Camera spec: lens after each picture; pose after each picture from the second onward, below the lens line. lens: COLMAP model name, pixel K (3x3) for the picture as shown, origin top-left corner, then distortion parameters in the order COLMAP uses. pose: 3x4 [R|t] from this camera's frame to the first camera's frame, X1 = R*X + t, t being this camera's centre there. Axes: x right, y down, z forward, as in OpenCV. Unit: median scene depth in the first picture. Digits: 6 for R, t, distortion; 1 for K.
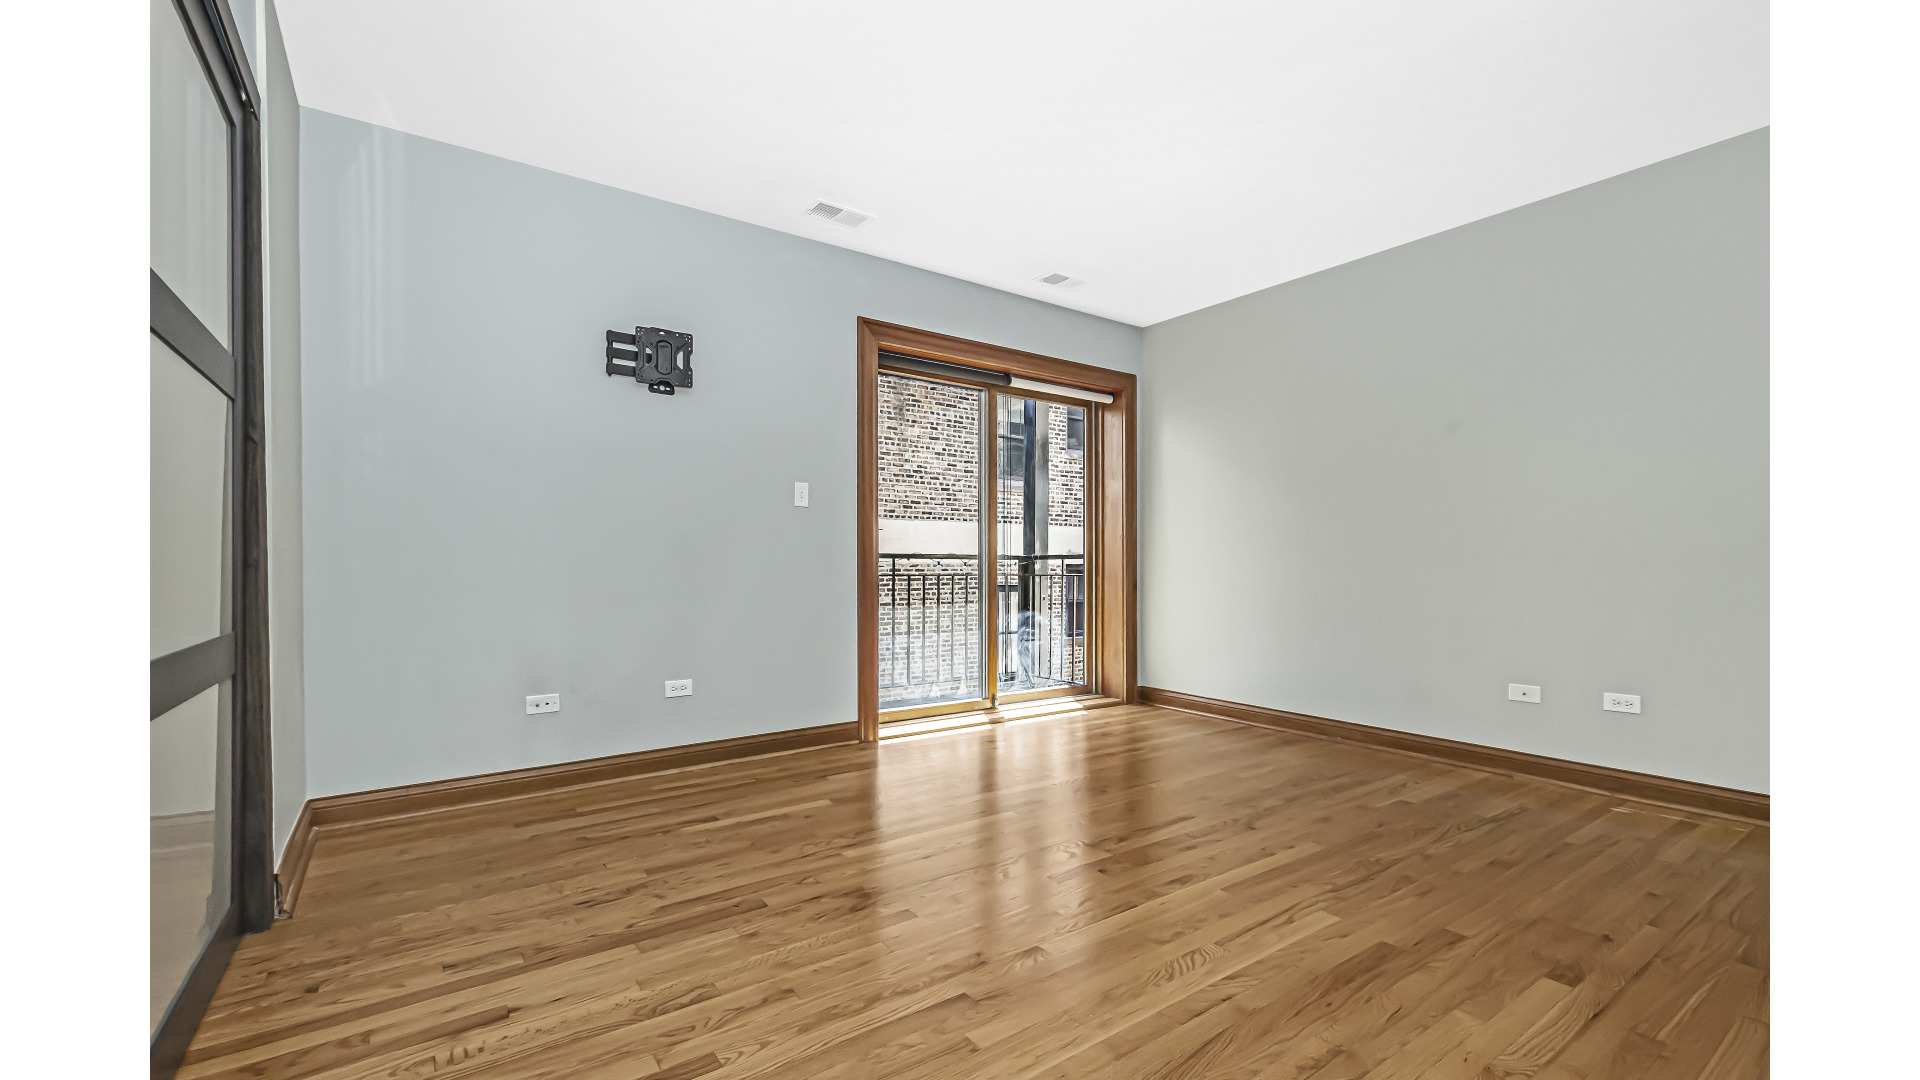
lens RADIAL K [[767.9, 0, 967.3], [0, 767.9, 574.8], [0, 0, 1]] dist [0.005340, 0.000133]
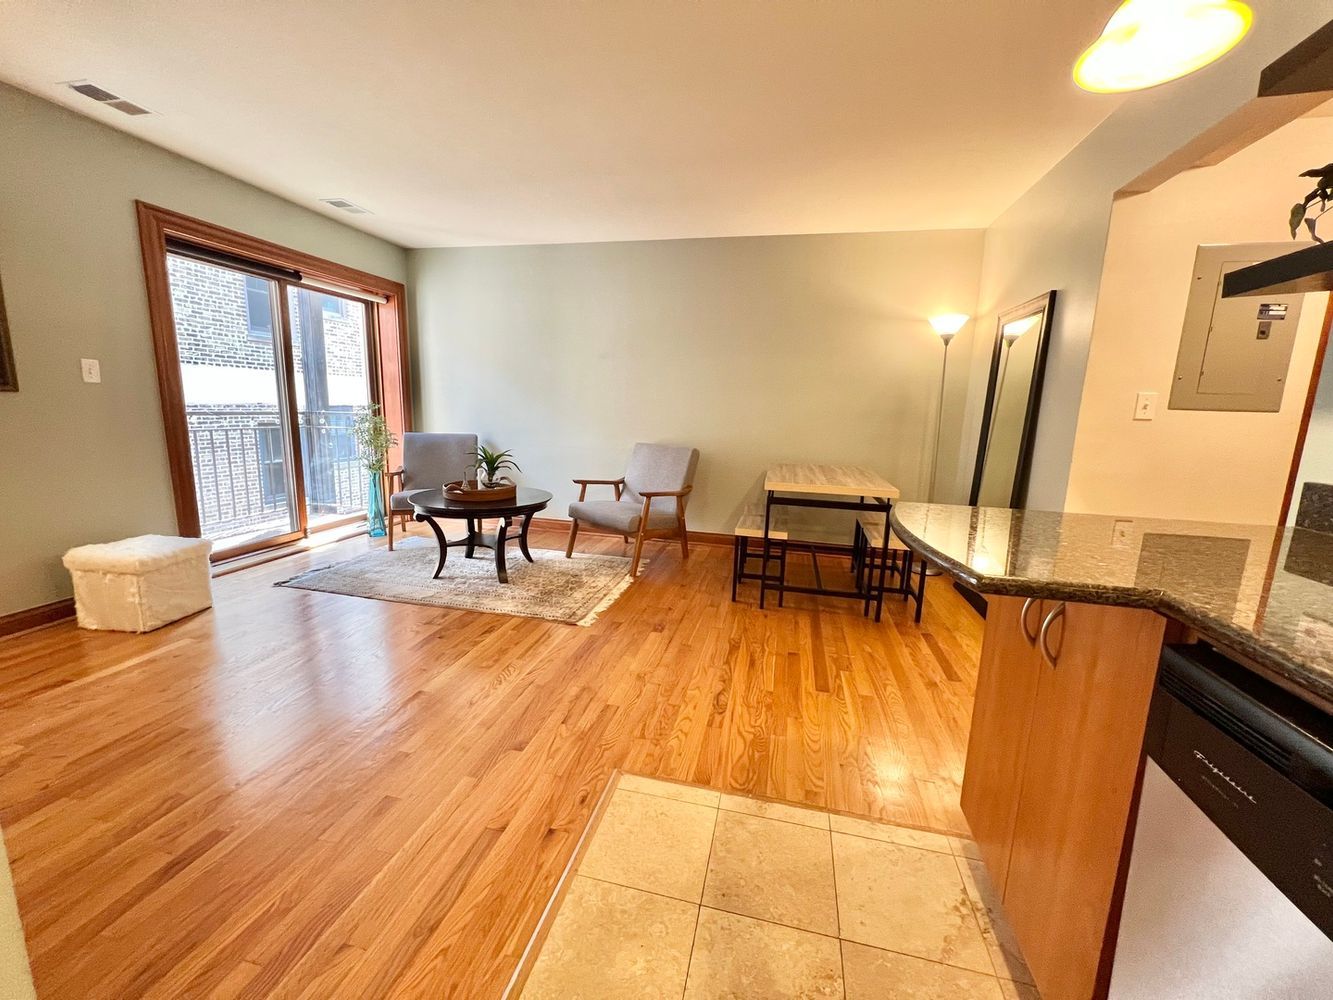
lens RADIAL K [[535.9, 0, 663.0], [0, 535.9, 495.7], [0, 0, 1]] dist [-0.002079, 0.000563]
pose [[0.755485, -0.089263, 0.649056, -0.118115], [-0.020433, 0.986983, 0.159520, -0.070808], [-0.654847, -0.133777, 0.743827, -0.086254]]
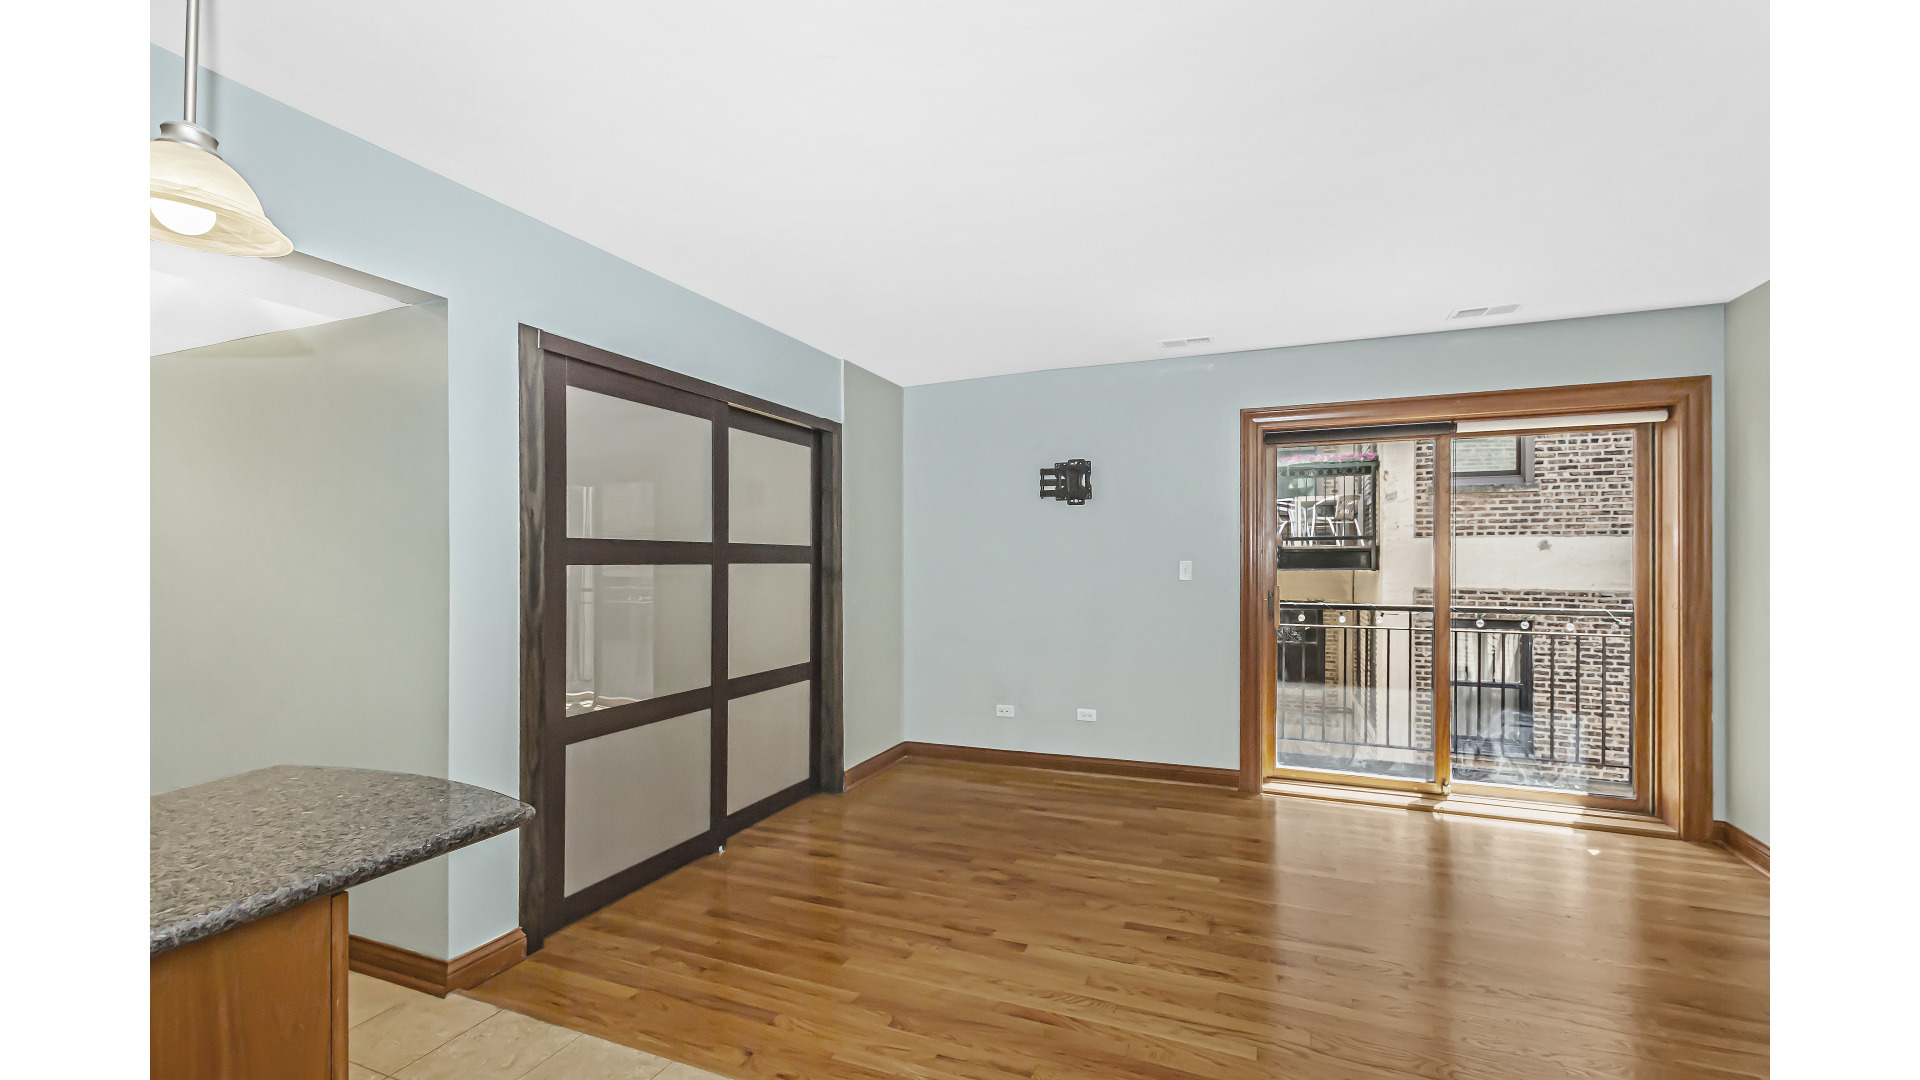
lens RADIAL K [[767.9, 0, 969.0], [0, 767.9, 558.7], [0, 0, 1]] dist [0.005340, 0.000133]
pose [[0.534109, -0.002849, -0.845411, 0.637780], [-0.009496, 0.999911, -0.009369, -0.111291], [0.845362, 0.013032, 0.534035, 0.072468]]
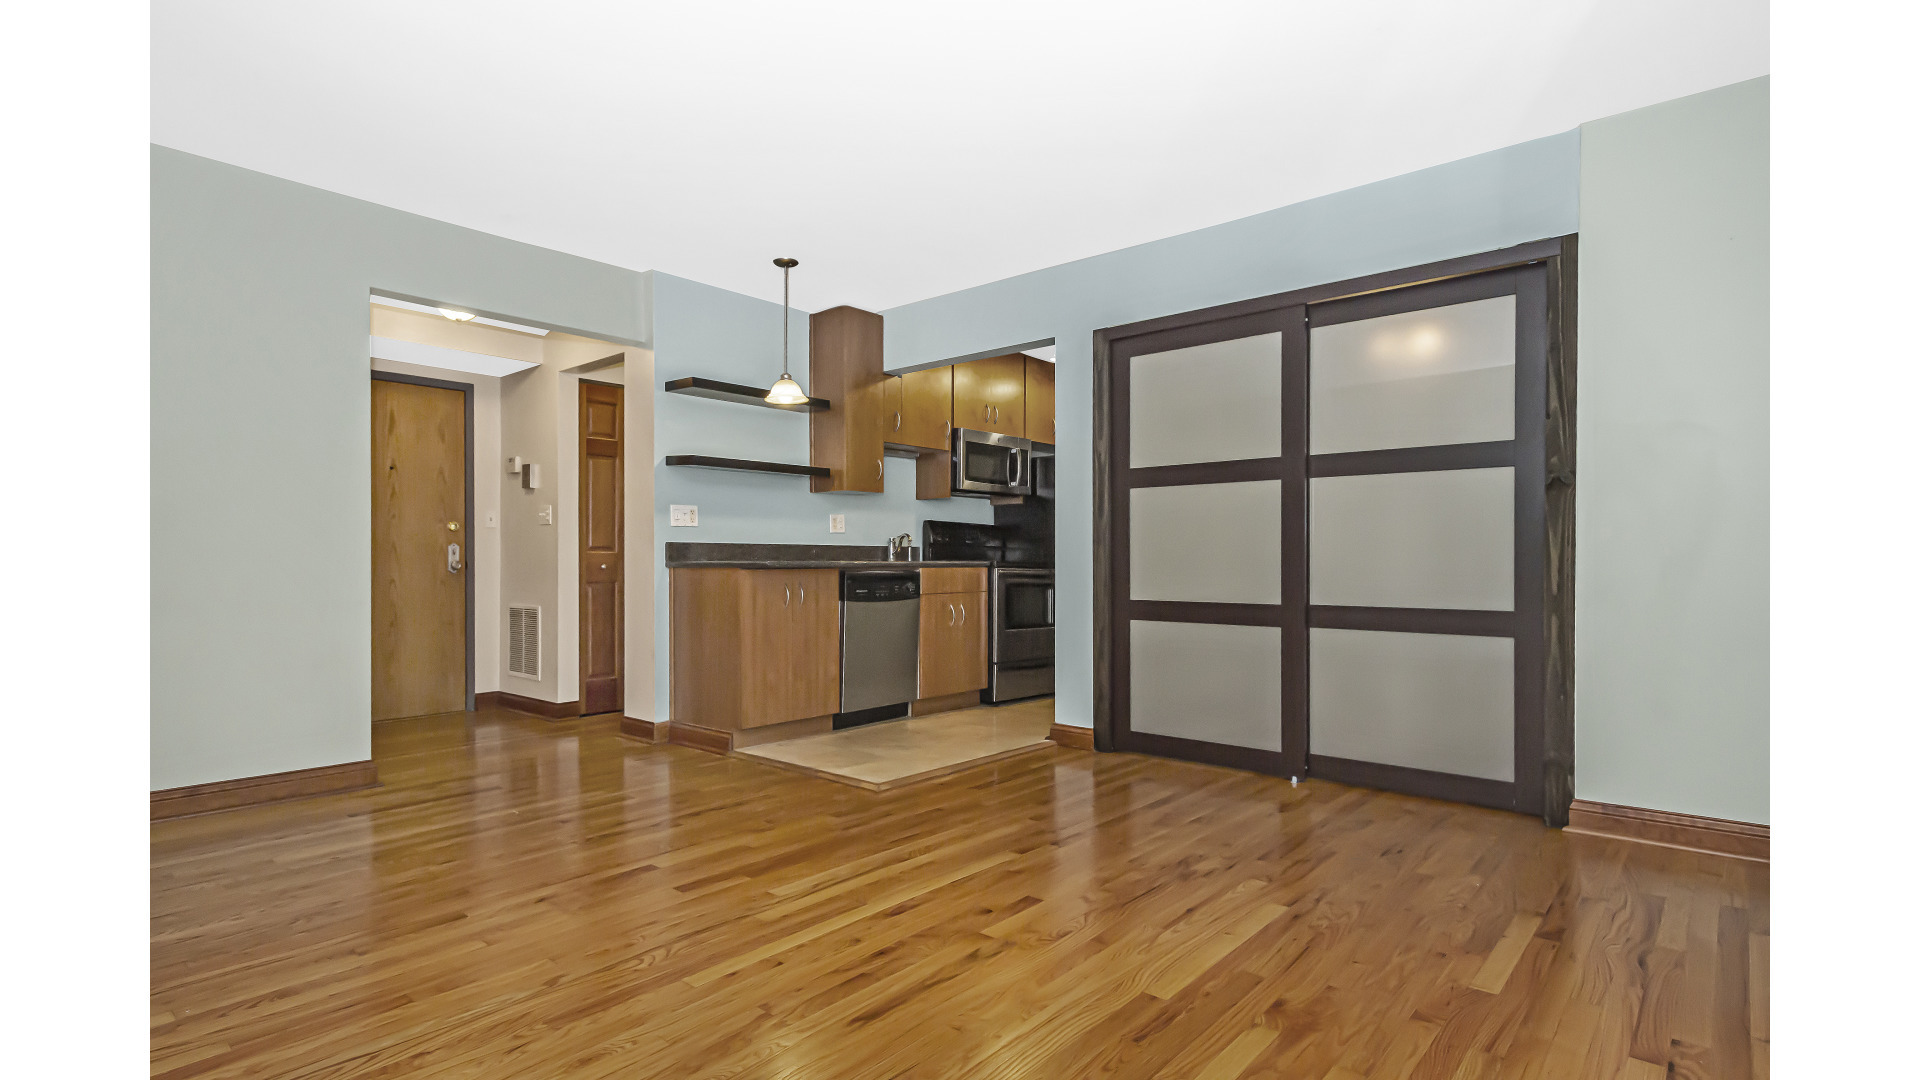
lens RADIAL K [[893.2, 0, 958.4], [0, 893.2, 565.1], [0, 0, 1]] dist [0.004313, 0.000248]
pose [[-0.973588, -0.000861, -0.228309, 0.285388], [-0.004454, 0.999874, 0.015222, -0.021744], [0.228267, 0.015837, -0.973470, 1.277266]]
